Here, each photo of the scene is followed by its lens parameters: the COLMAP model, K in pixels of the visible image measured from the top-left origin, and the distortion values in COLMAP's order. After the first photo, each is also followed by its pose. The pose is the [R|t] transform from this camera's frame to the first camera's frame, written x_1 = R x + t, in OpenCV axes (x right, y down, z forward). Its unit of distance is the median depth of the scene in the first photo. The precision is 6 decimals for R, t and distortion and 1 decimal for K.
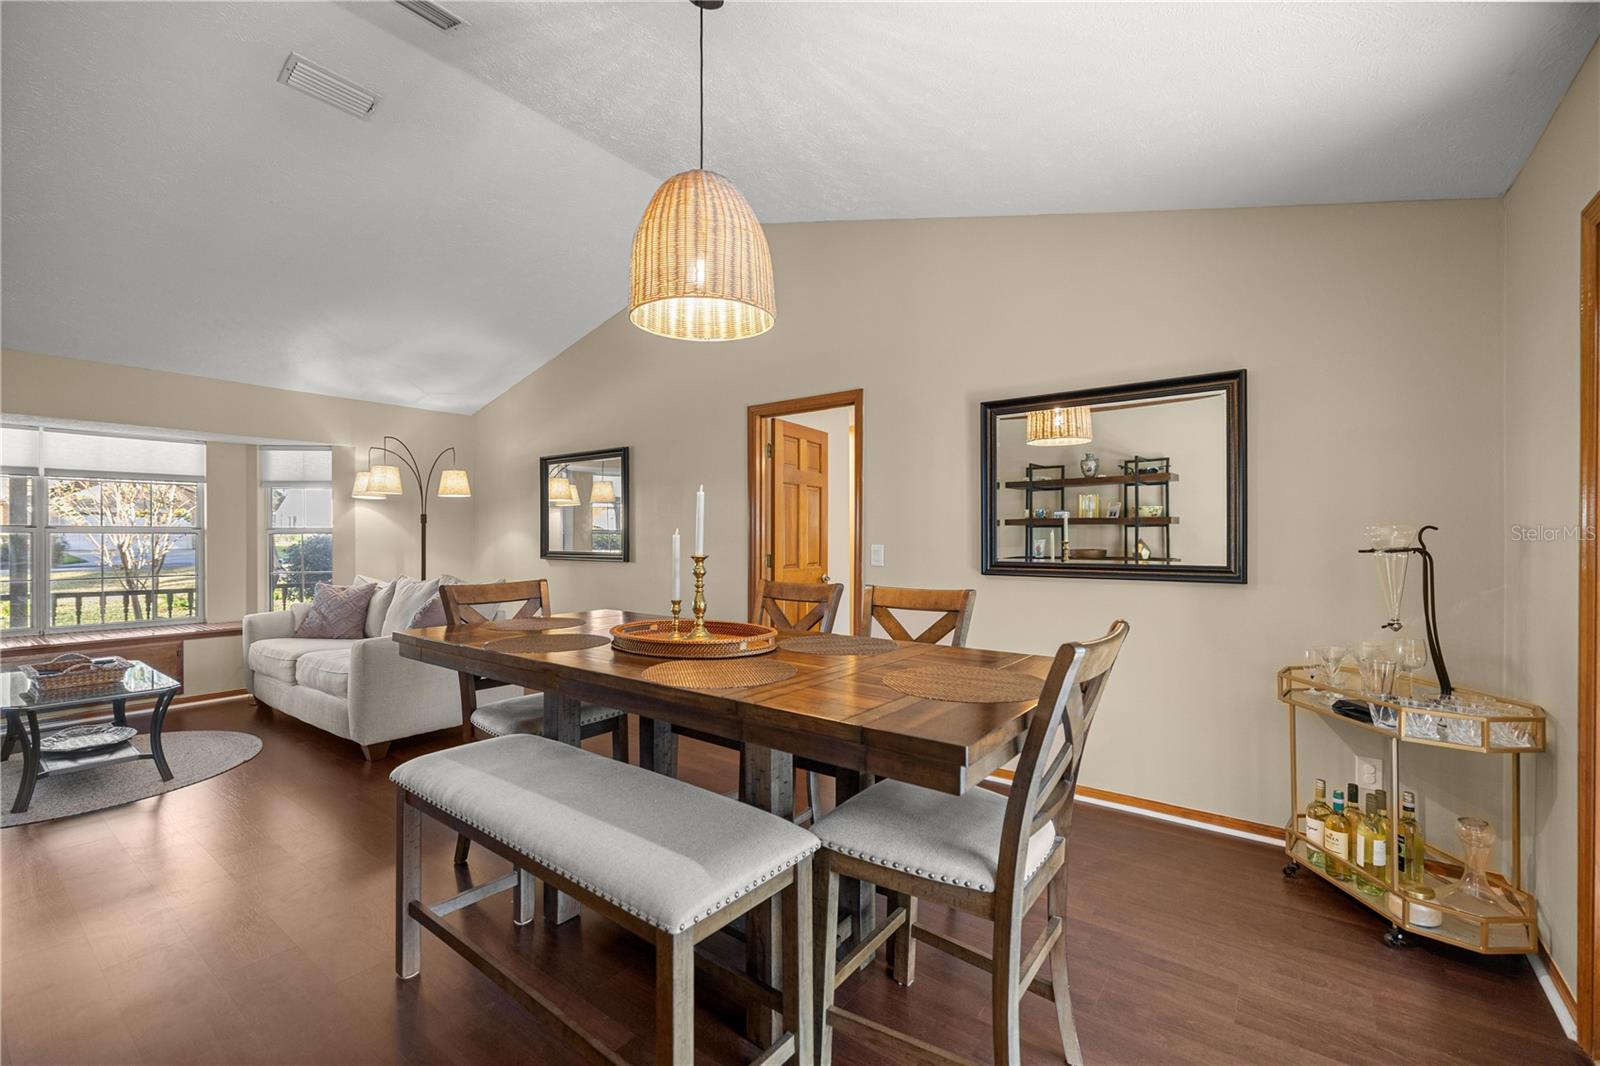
lens RADIAL K [[676.2, 0, 793.9], [0, 676.2, 535.3], [0, 0, 1]] dist [0.007099, -0.001180]
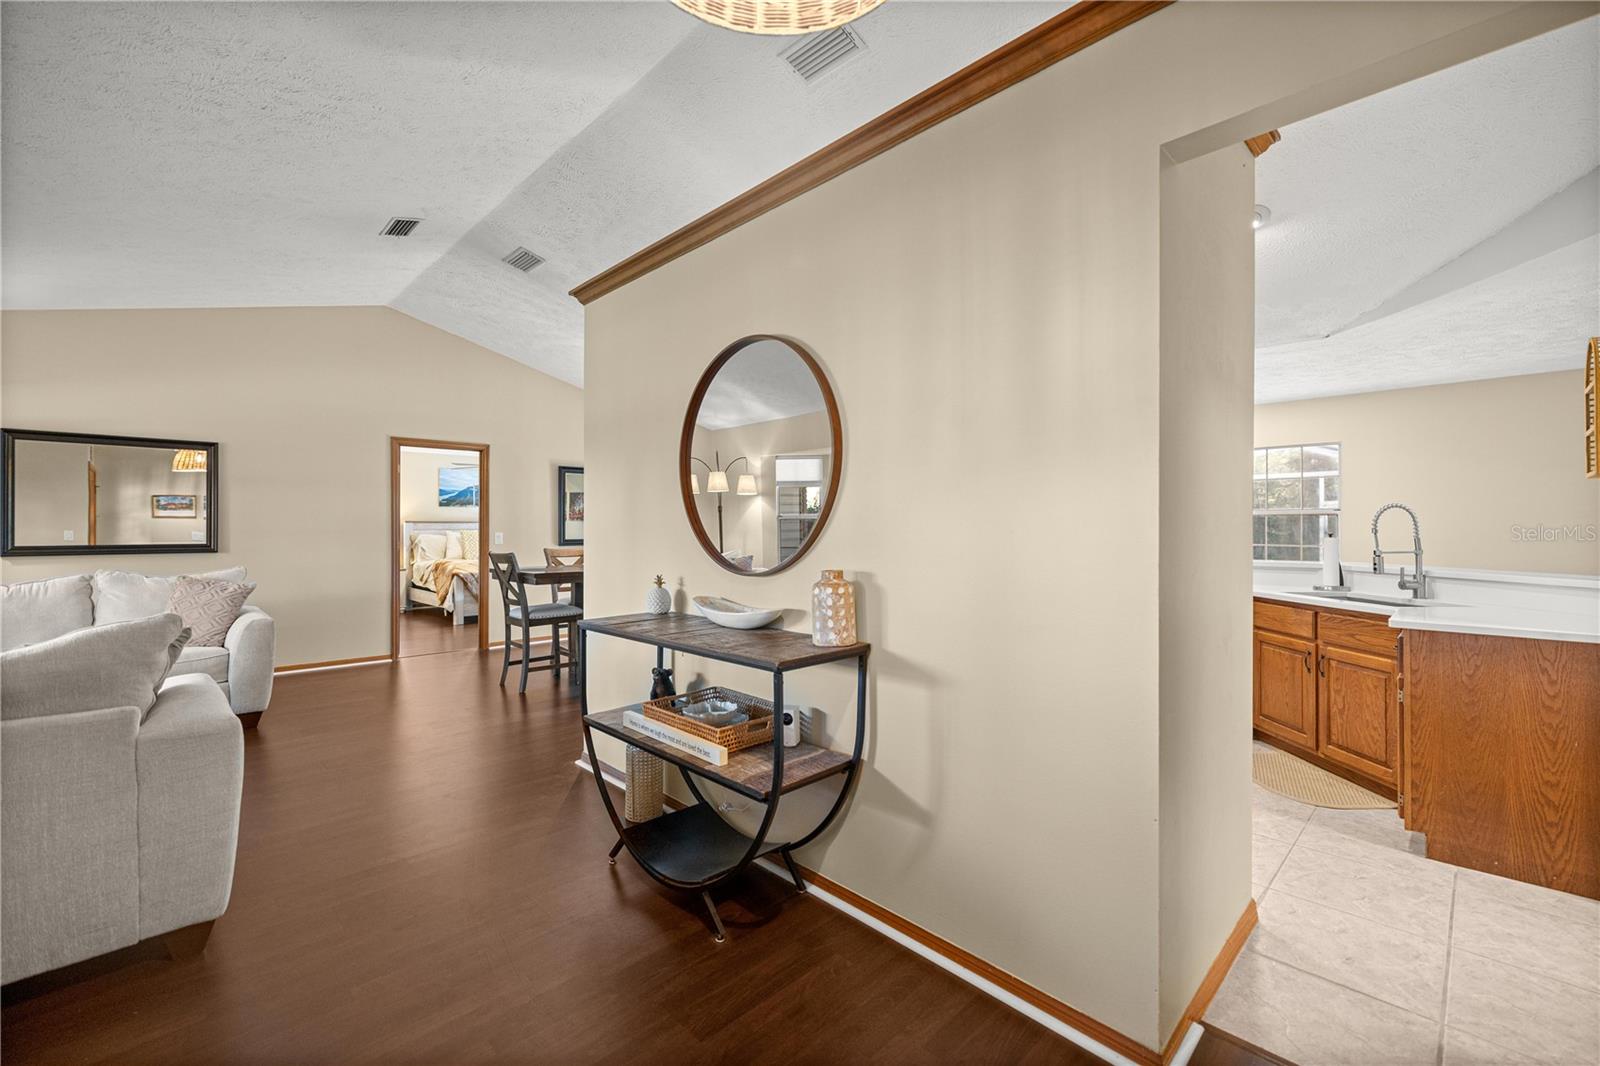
lens RADIAL K [[676.2, 0, 798.8], [0, 676.2, 529.4], [0, 0, 1]] dist [0.007099, -0.001180]
pose [[0.140453, -0.001925, 0.990086, -1.082383], [0.004063, 0.999991, 0.001368, 0.005572], [-0.990079, 0.003831, 0.140459, -0.037759]]
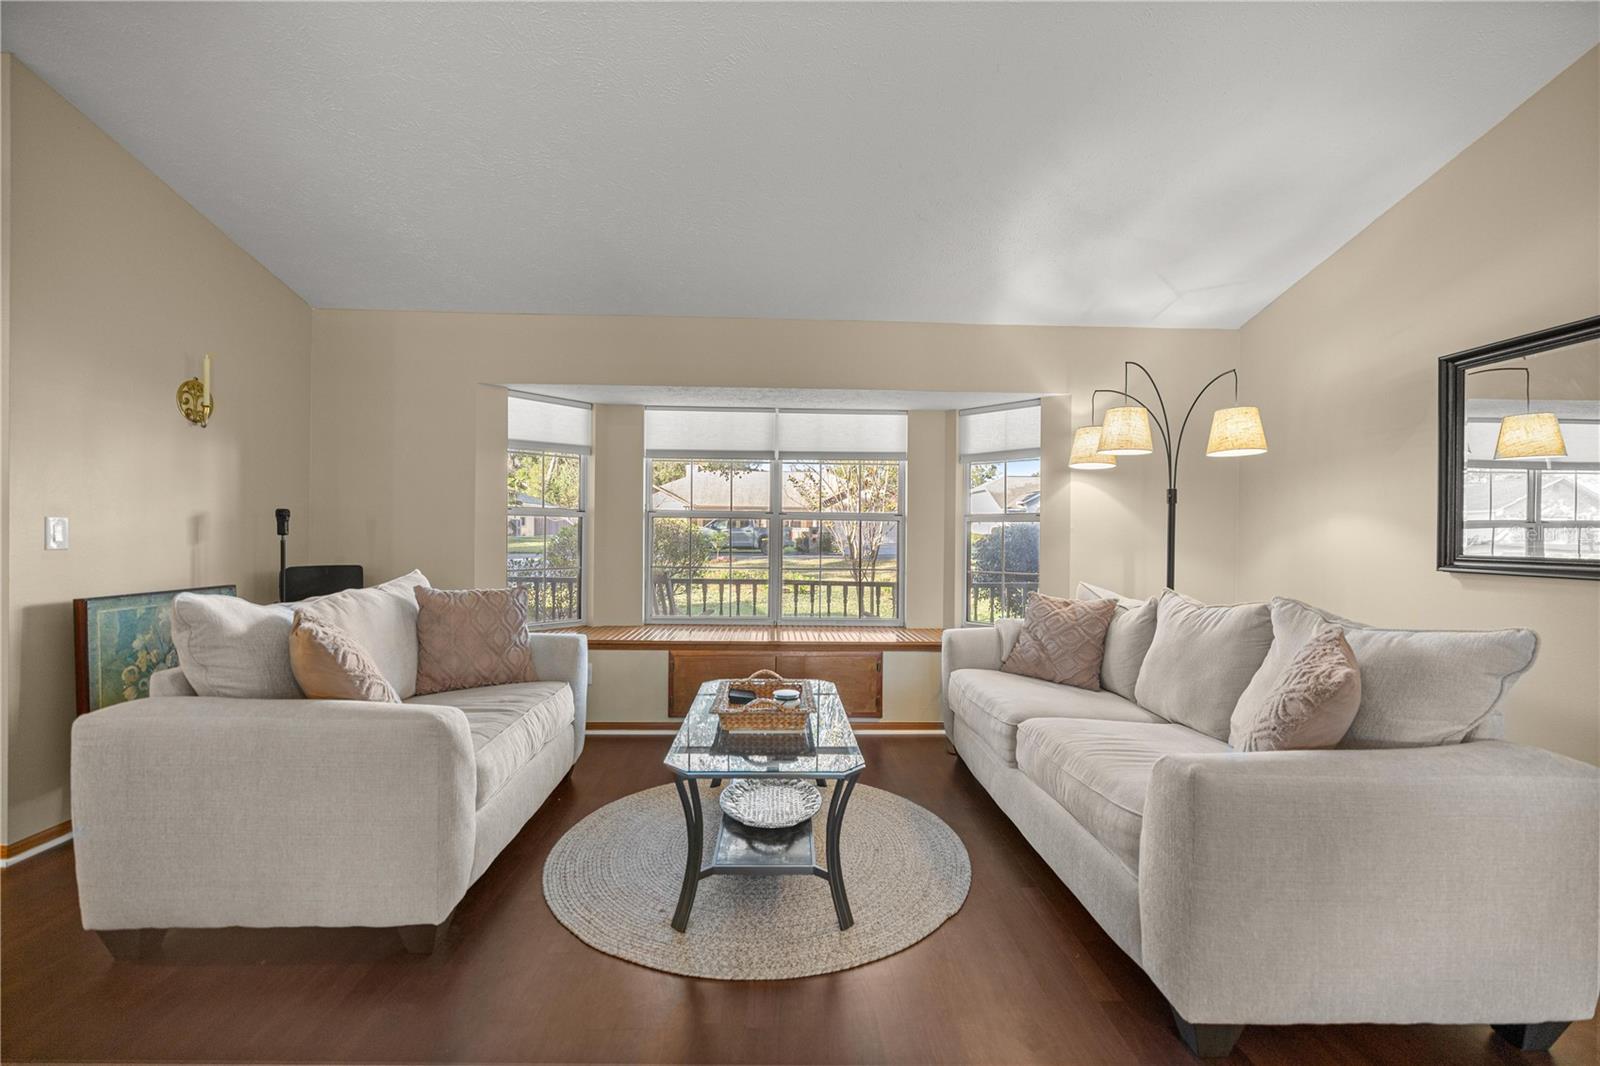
lens RADIAL K [[676.2, 0, 800.1], [0, 676.2, 530.0], [0, 0, 1]] dist [0.007099, -0.001180]
pose [[0.640108, 0.005003, -0.768269, -0.307858], [-0.011522, 0.999929, -0.003088, 0.012817], [0.768199, 0.010829, 0.640120, 0.364821]]
